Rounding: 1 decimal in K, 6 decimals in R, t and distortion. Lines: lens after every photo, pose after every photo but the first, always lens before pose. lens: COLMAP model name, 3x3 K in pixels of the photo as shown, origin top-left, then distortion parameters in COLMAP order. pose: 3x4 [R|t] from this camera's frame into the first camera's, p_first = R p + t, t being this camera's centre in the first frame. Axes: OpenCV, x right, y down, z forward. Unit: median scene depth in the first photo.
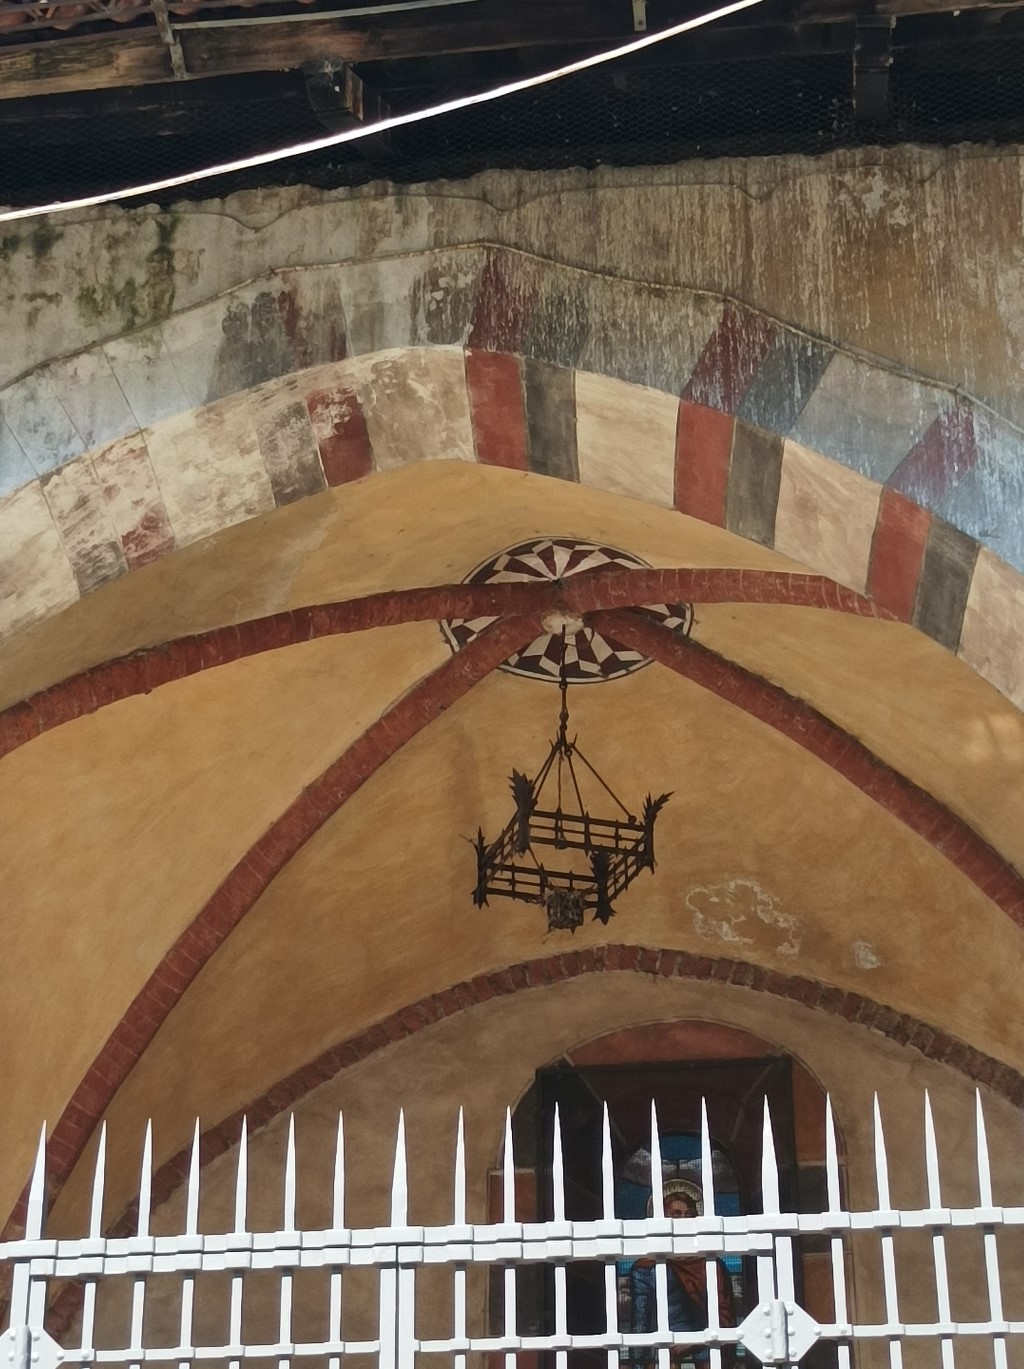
lens RADIAL K [[2824.7, 0, 512.0], [0, 2824.7, 684.5], [0, 0, 1]] dist [0.043716, 0.003822]
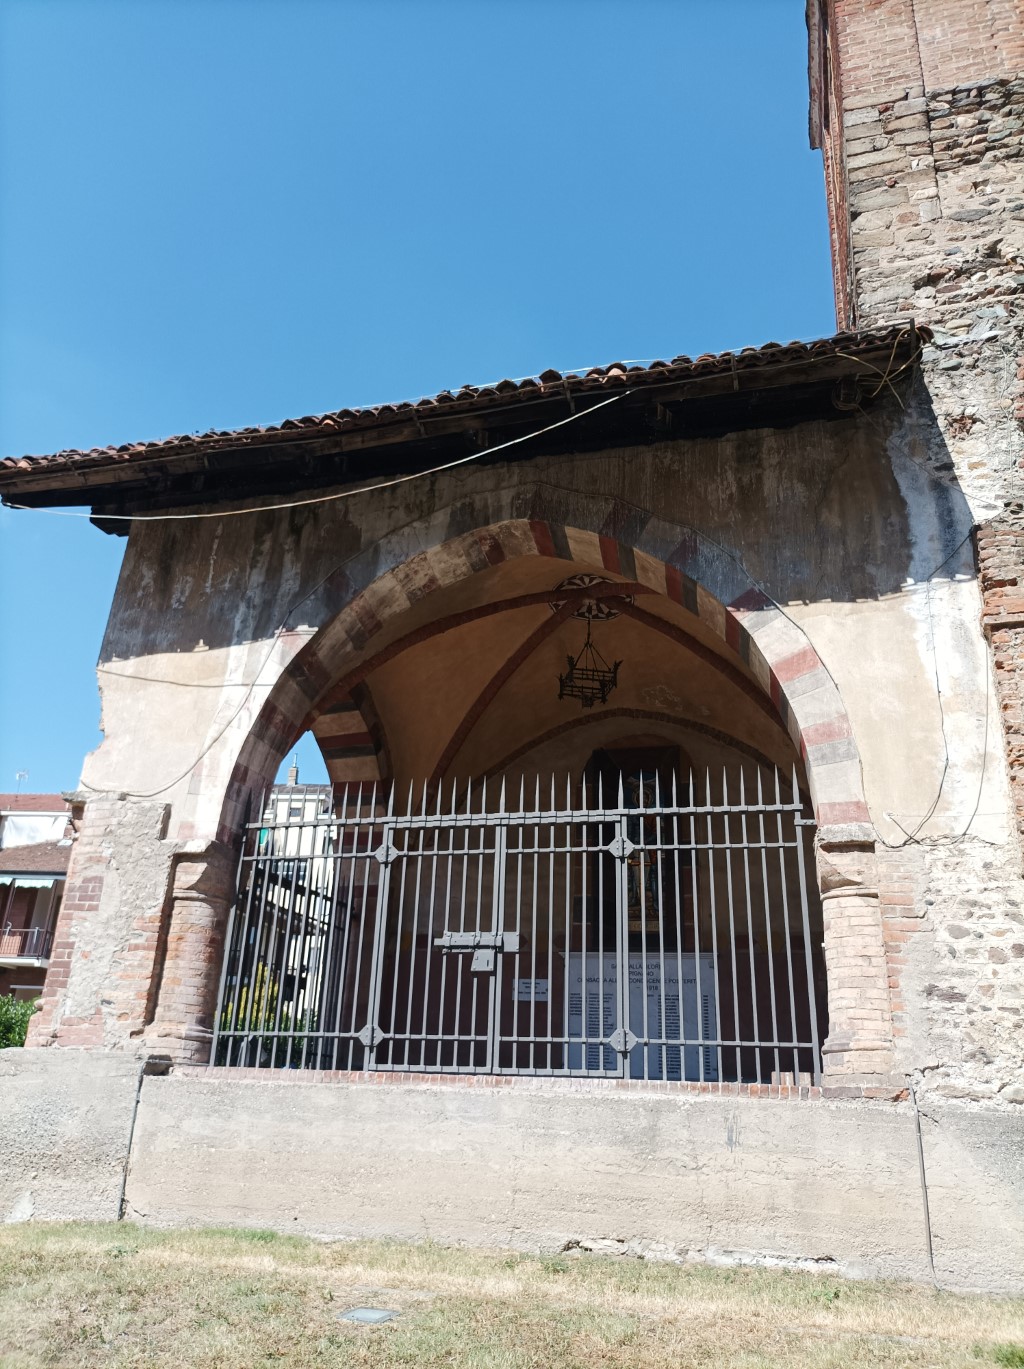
lens RADIAL K [[1024.7, 0, 513.4], [0, 1024.7, 689.8], [0, 0, 1]] dist [0.029264, -0.018251]
pose [[0.987340, -0.020144, -0.157332, 0.130907], [0.035324, 0.994917, 0.094296, -0.041945], [0.154633, -0.098660, 0.983034, -0.079824]]
